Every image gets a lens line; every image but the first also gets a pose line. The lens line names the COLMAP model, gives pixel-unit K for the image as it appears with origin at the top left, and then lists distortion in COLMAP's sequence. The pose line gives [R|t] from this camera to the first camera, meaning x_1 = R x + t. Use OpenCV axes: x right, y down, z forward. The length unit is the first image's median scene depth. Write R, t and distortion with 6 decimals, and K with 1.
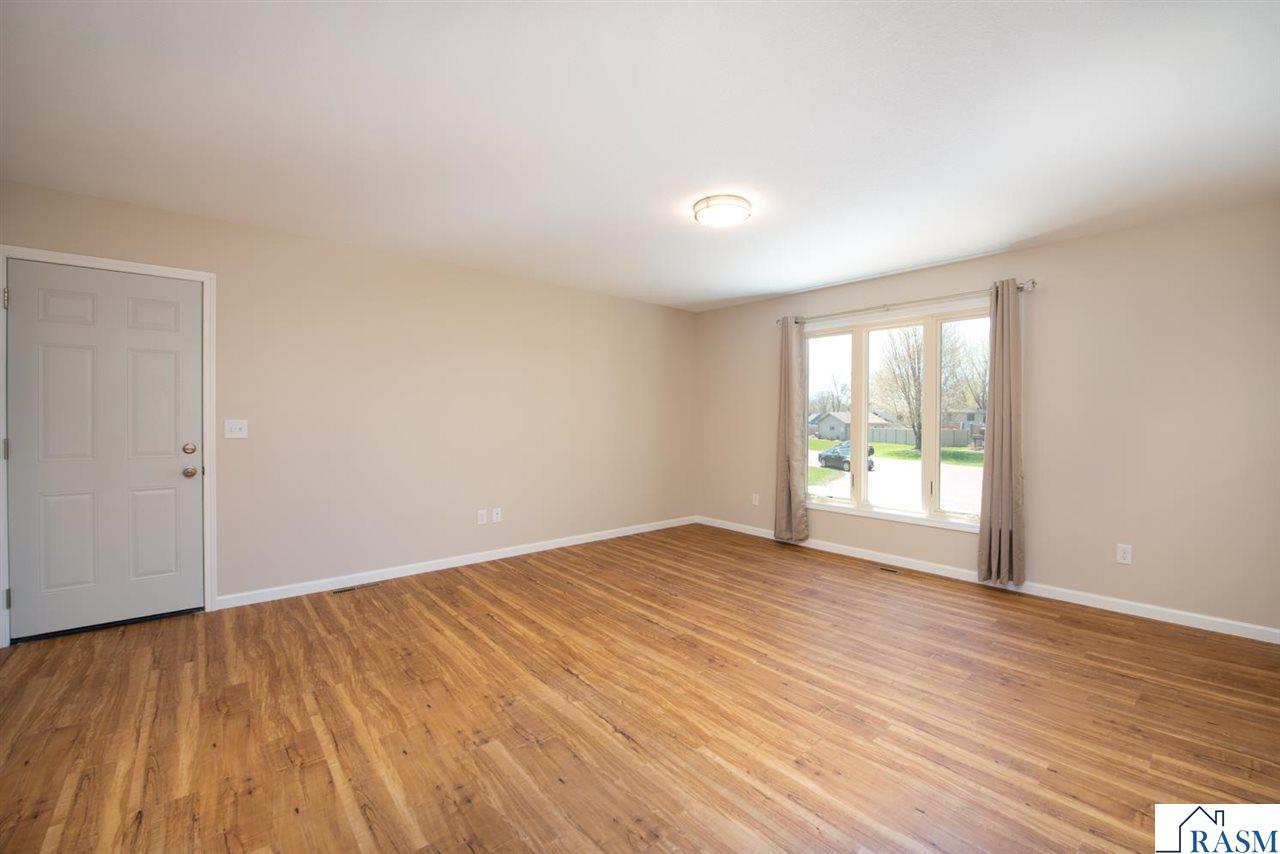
lens RADIAL K [[522.0, 0, 642.7], [0, 522.0, 424.4], [0, 0, 1]] dist [-0.014100, -0.001229]
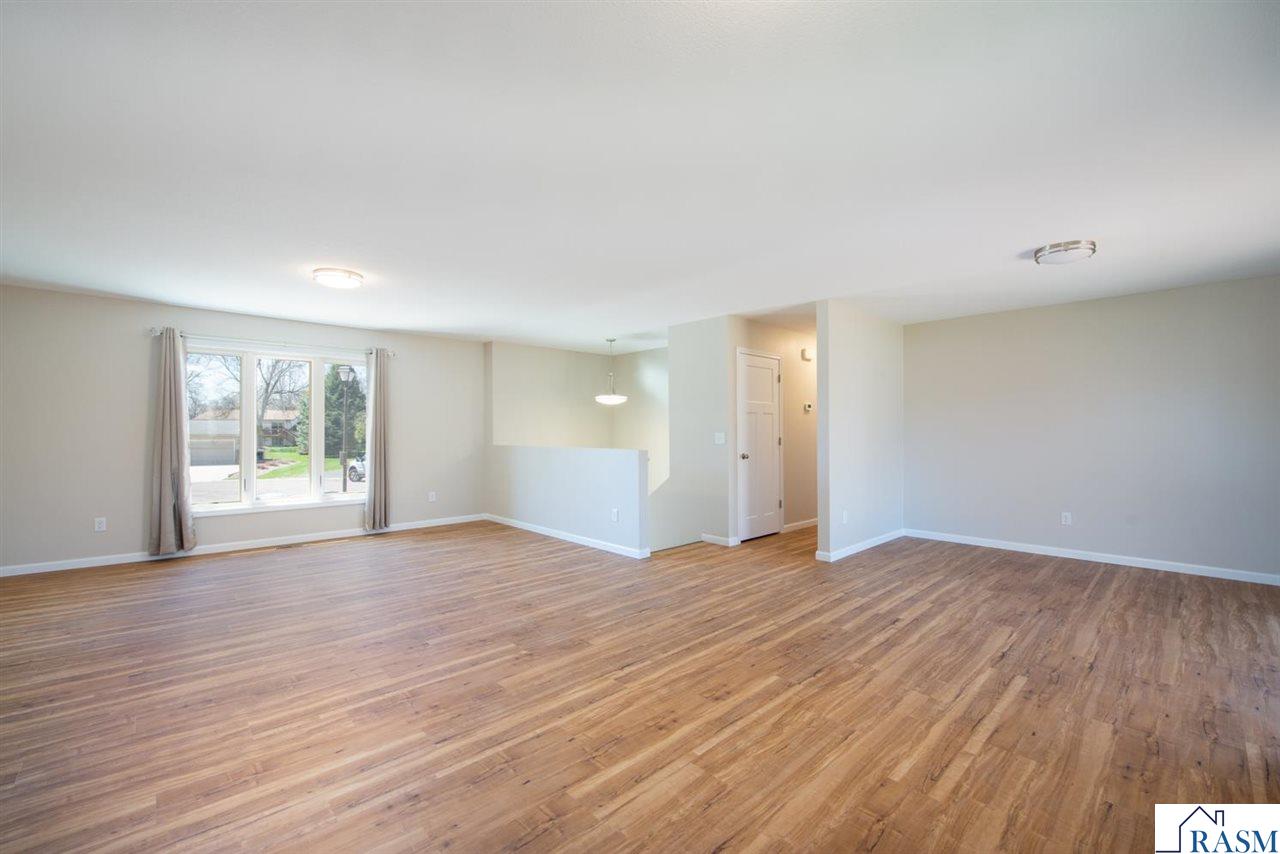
lens RADIAL K [[522.0, 0, 645.5], [0, 522.0, 418.7], [0, 0, 1]] dist [-0.014100, -0.001229]
pose [[-0.050004, 0.026986, 0.998384, -1.347499], [0.011279, 0.999586, -0.026453, 0.013450], [-0.998685, 0.009938, -0.050287, 0.328135]]
